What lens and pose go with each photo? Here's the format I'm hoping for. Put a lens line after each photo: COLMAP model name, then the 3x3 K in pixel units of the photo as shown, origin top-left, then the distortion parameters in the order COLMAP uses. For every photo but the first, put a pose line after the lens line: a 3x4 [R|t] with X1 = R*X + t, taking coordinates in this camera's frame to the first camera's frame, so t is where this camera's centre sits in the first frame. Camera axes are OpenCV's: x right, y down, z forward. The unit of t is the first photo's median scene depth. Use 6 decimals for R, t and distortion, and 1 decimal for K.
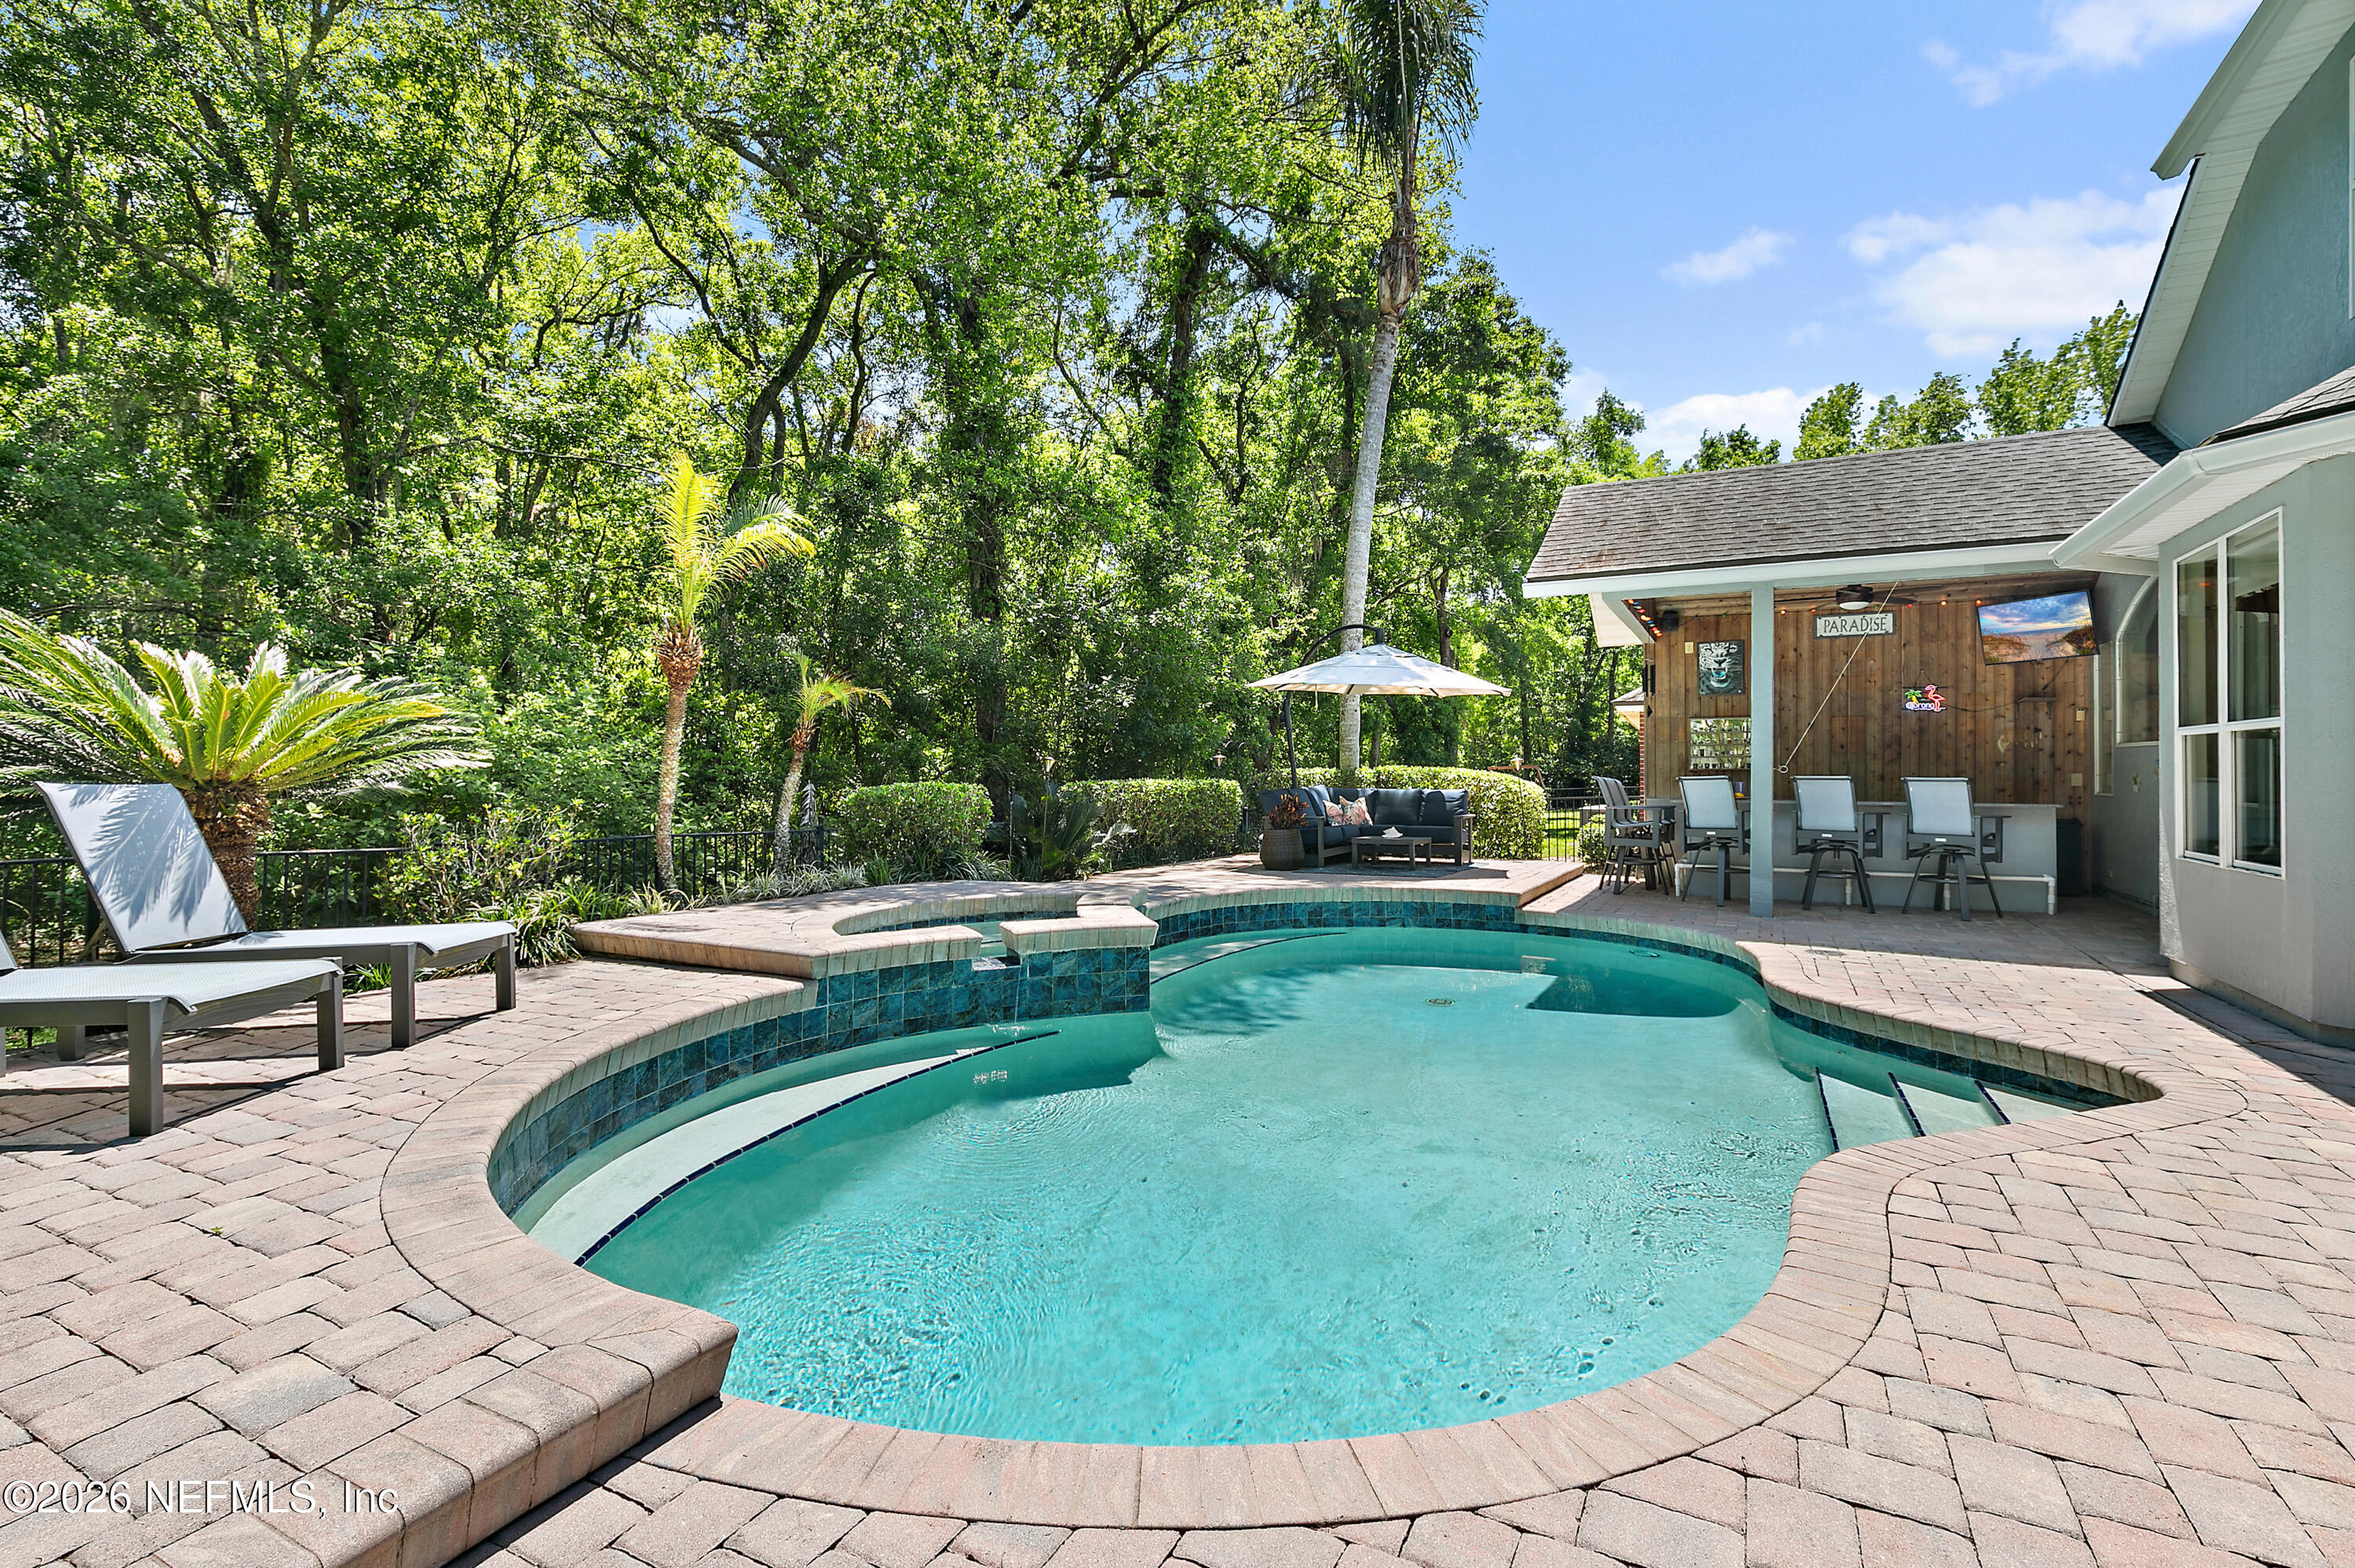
lens RADIAL K [[1070.3, 0, 1182.7], [0, 1070.3, 773.1], [0, 0, 1]] dist [0.005038, -0.000973]
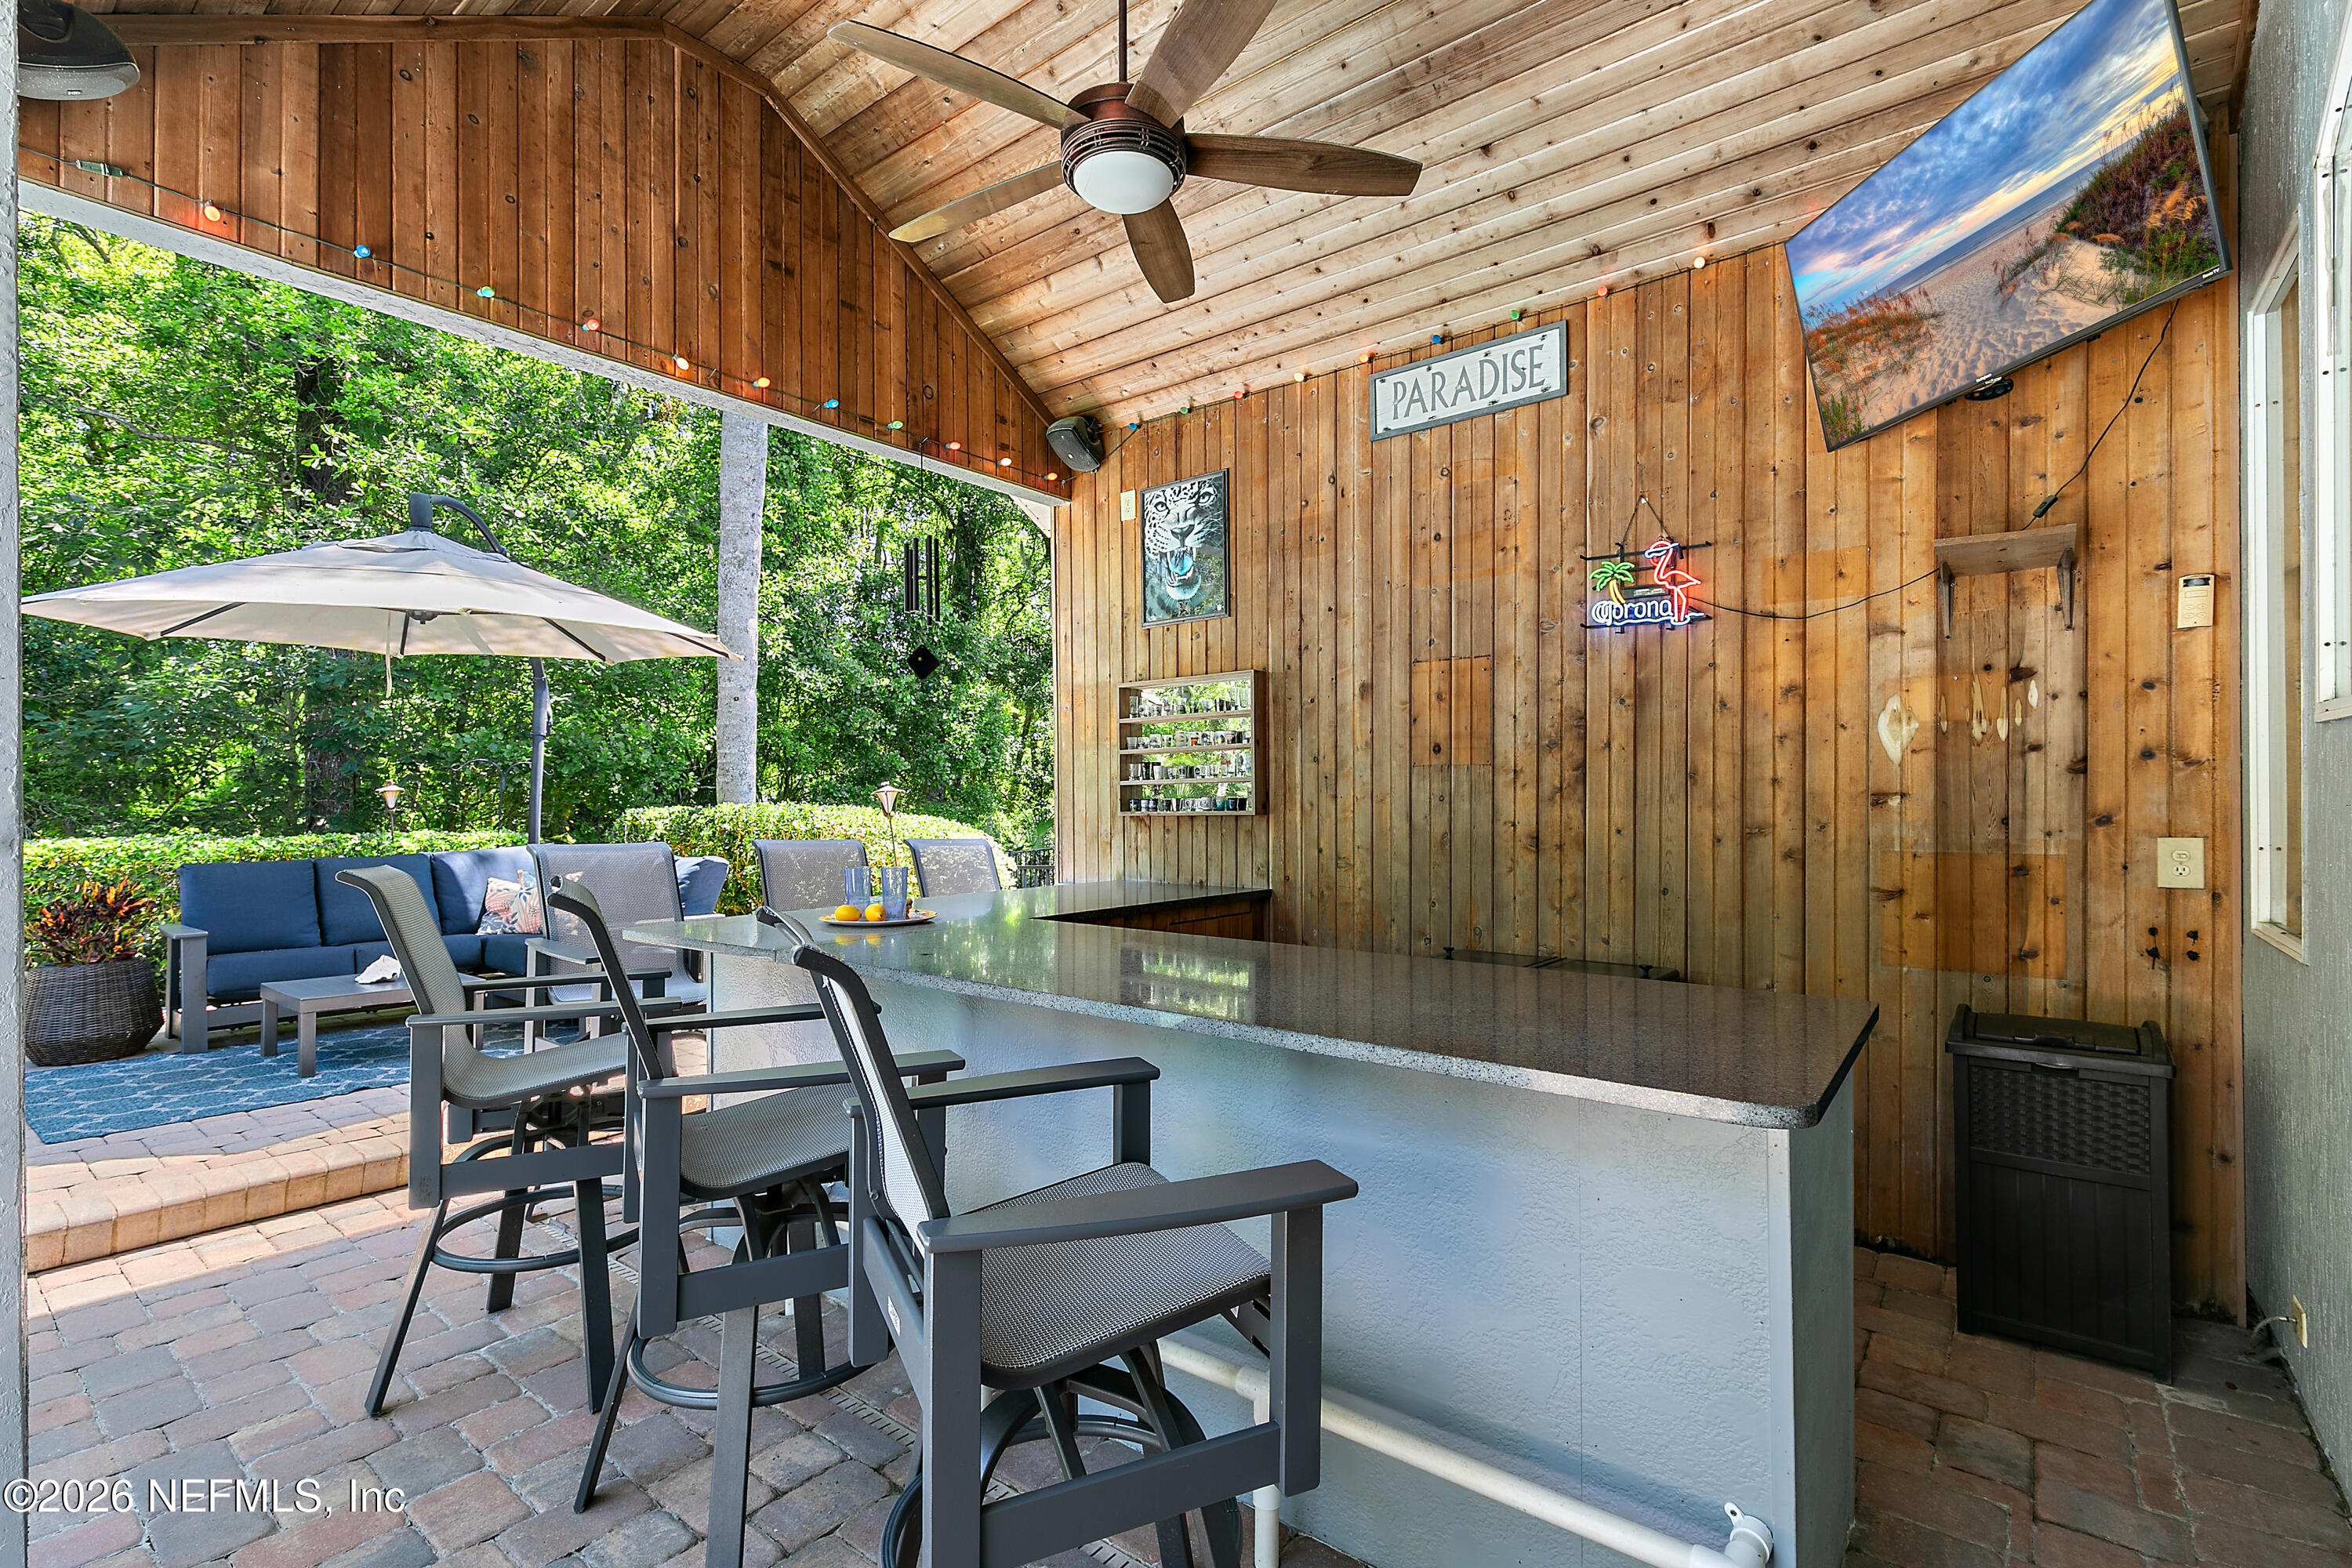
lens RADIAL K [[1069.1, 0, 1172.6], [0, 1069.1, 802.9], [0, 0, 1]] dist [0.005038, -0.000973]
pose [[0.984316, 0.000659, -0.176412, 0.627532], [-0.001775, 0.999979, -0.006168, -0.005955], [0.176404, 0.006384, 0.984297, 0.691972]]
